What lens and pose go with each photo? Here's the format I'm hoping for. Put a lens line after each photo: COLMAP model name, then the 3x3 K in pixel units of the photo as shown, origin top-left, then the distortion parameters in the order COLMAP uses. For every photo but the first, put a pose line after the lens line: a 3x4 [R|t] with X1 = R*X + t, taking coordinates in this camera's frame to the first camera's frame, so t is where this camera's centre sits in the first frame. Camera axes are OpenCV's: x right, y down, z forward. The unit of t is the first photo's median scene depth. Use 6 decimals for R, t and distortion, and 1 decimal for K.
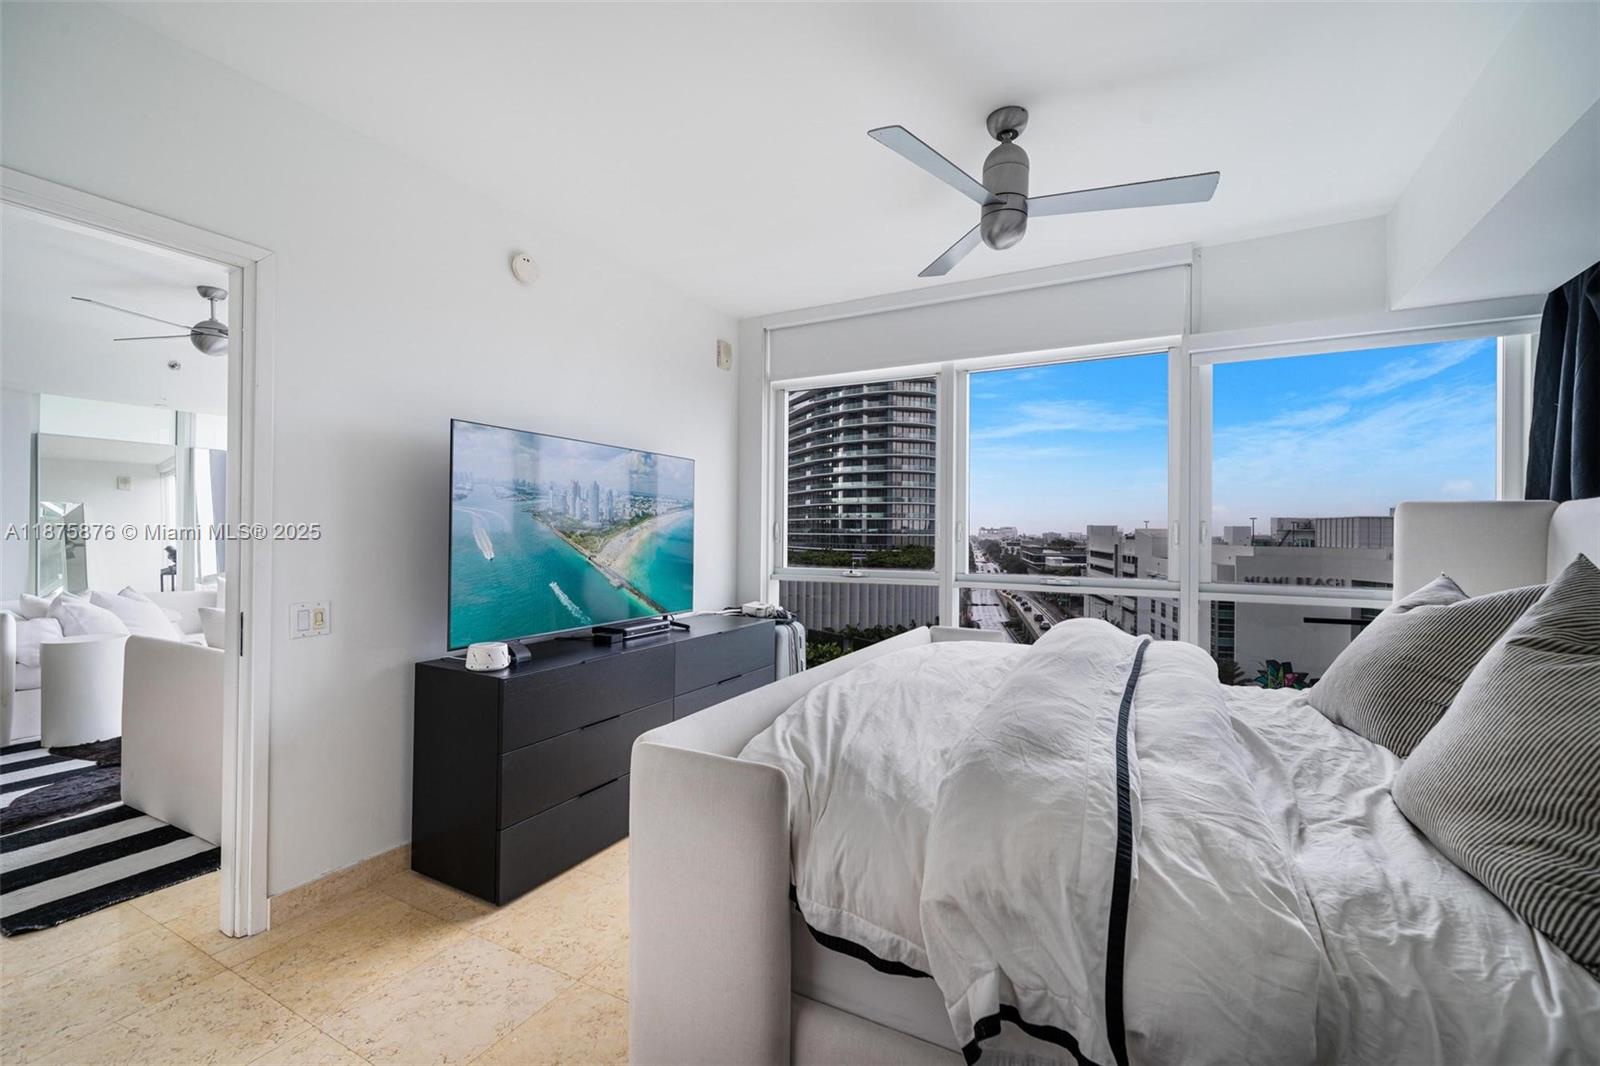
lens RADIAL K [[696.3, 0, 834.7], [0, 696.3, 519.8], [0, 0, 1]] dist [-0.000769, 0.001209]
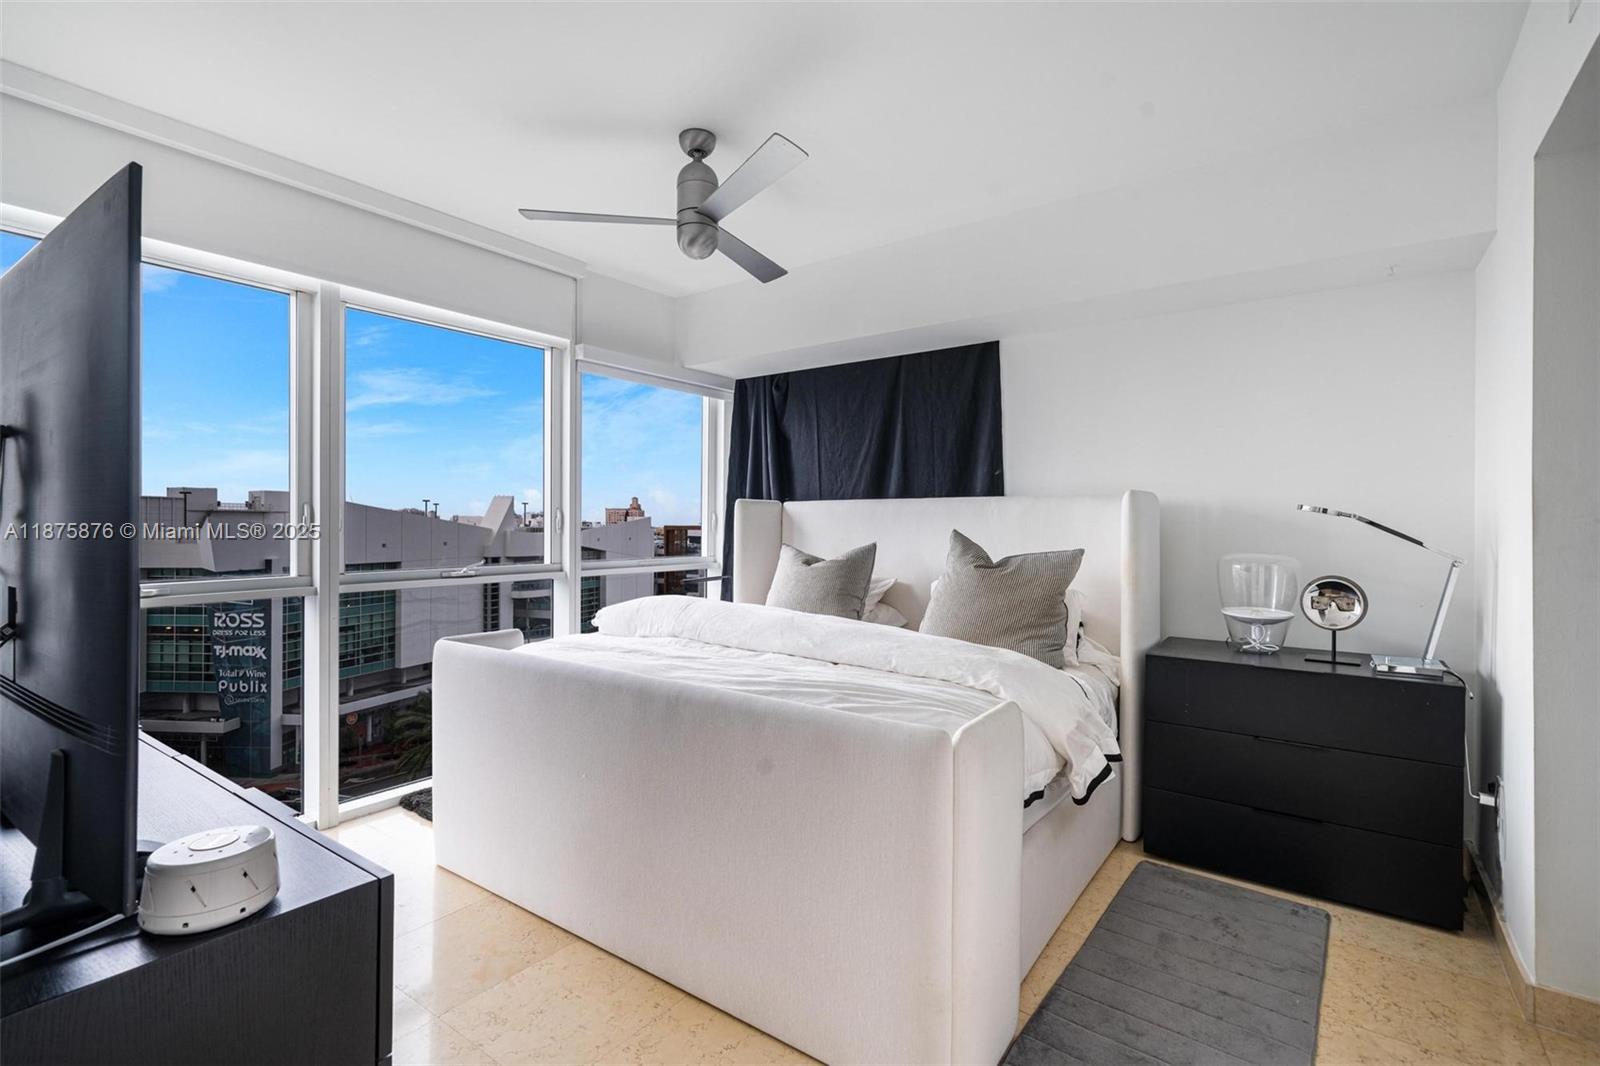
lens RADIAL K [[754.1, 0, 783.2], [0, 754.1, 522.2], [0, 0, 1]] dist [0.000868, -0.000118]
pose [[0.135107, -0.012687, 0.990750, -0.554900], [-0.018279, 0.999716, 0.015295, -0.005746], [-0.990662, -0.020177, 0.134837, 0.348840]]
